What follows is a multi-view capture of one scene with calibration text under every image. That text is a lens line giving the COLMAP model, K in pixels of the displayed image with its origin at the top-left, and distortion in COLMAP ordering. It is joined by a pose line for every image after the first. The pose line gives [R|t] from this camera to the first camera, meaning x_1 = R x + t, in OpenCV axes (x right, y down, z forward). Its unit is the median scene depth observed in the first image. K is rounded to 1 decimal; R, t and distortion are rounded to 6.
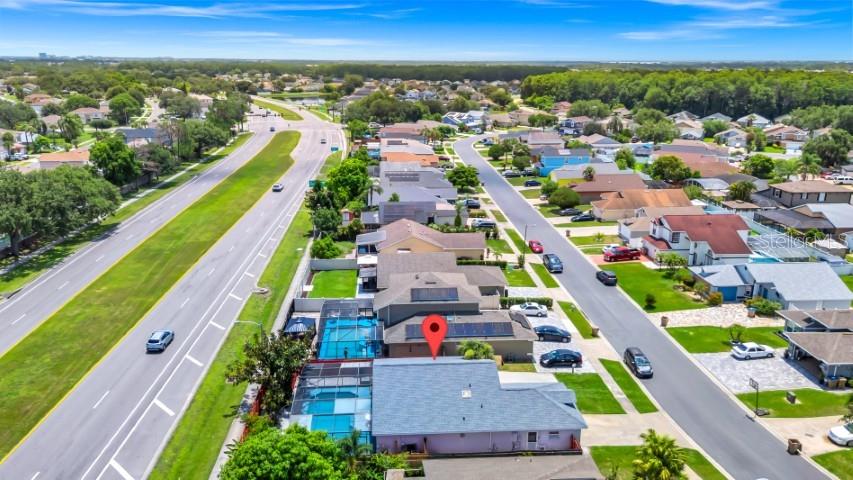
lens RADIAL K [[625.3, 0, 426.5], [0, 625.3, 240.0], [0, 0, 1]] dist [0.089086, -0.093252]
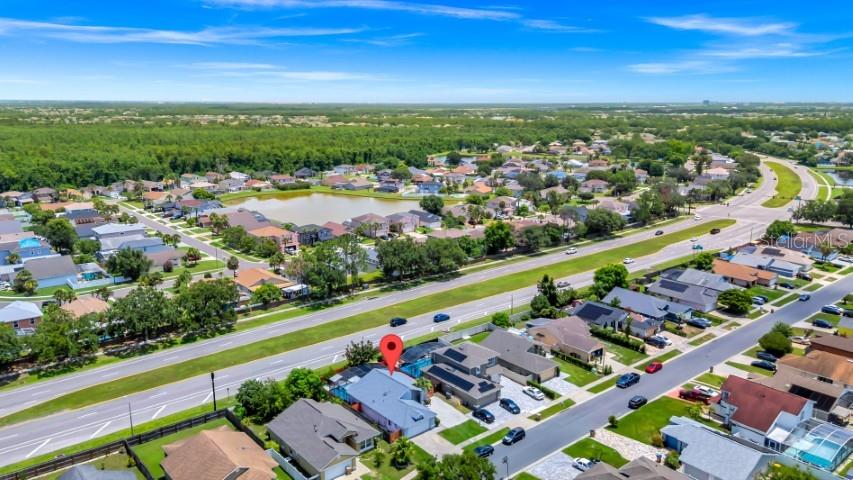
lens RADIAL K [[625.3, 0, 426.5], [0, 625.3, 240.0], [0, 0, 1]] dist [0.089086, -0.093252]
pose [[0.591437, 0.172564, -0.787670, 0.870369], [-0.222358, 0.973861, 0.046393, -0.196814], [0.775087, 0.147706, 0.614348, -0.136164]]
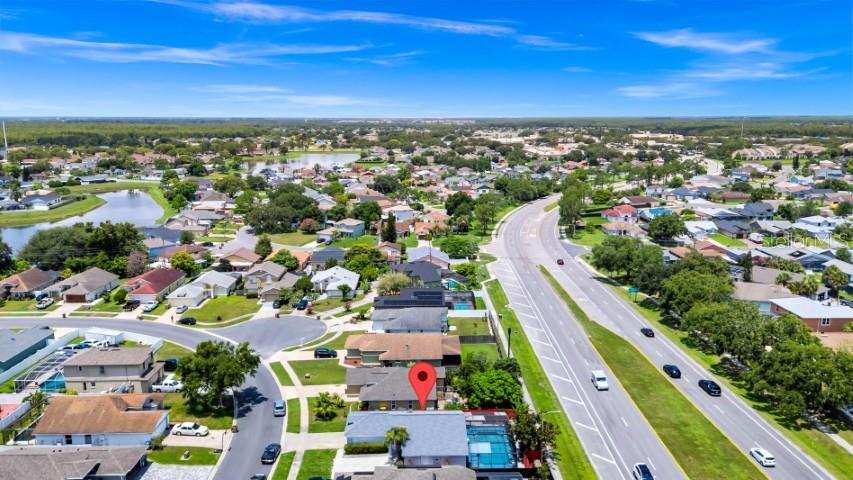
lens RADIAL K [[625.3, 0, 426.5], [0, 625.3, 240.0], [0, 0, 1]] dist [0.089086, -0.093252]
pose [[-0.998844, -0.011788, 0.046600, -0.029372], [0.010765, 0.889976, 0.455881, -0.501447], [-0.046847, 0.455856, -0.888820, 1.187361]]
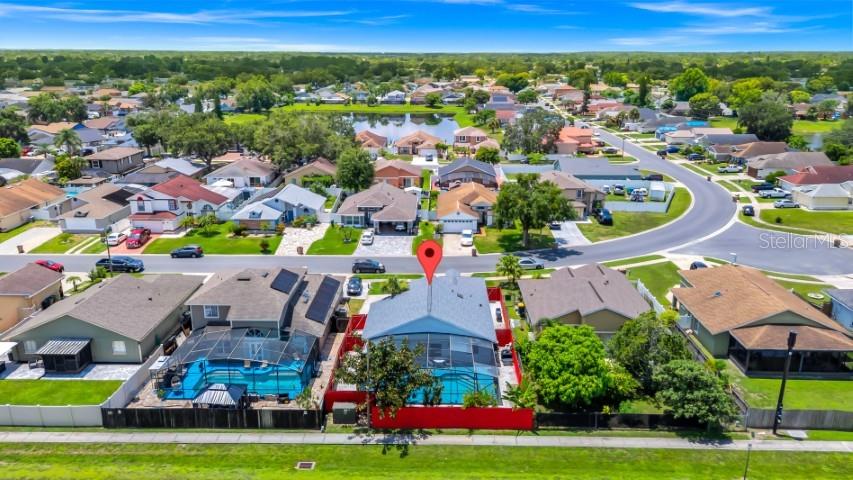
lens RADIAL K [[625.3, 0, 426.5], [0, 625.3, 240.0], [0, 0, 1]] dist [0.089086, -0.093252]
pose [[0.087863, -0.287892, 0.953624, -0.548468], [0.272070, 0.927862, 0.255048, -0.096415], [-0.958258, 0.237044, 0.159851, 0.425166]]
